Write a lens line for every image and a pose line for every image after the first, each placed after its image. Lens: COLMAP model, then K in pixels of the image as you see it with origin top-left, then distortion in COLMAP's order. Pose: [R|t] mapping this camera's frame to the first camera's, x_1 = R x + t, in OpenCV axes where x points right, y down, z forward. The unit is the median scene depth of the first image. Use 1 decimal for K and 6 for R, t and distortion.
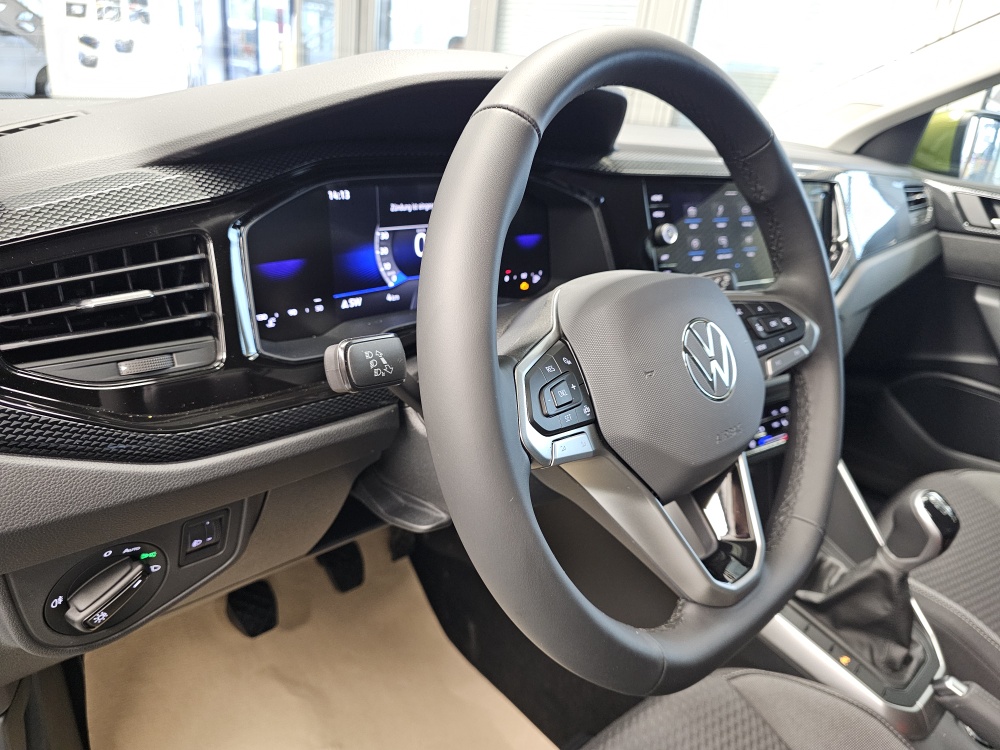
lens RADIAL K [[686.5, 0, 492.0], [0, 686.5, 381.4], [0, 0, 1]] dist [0.051991, -0.058433]
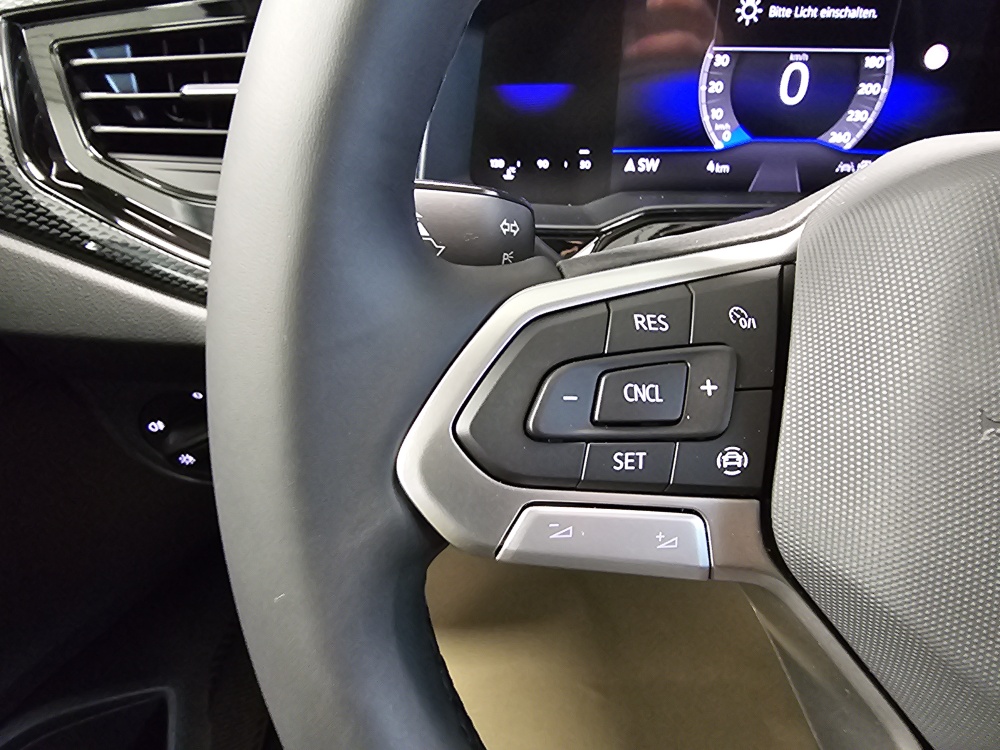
lens RADIAL K [[692.0, 0, 493.4], [0, 692.0, 368.8], [0, 0, 1]] dist [0.000585, -0.000374]
pose [[0.712898, 0.302473, -0.632682, 0.170311], [-0.225295, 0.953157, 0.201826, -0.030626], [0.664093, -0.001341, 0.747649, 0.416059]]
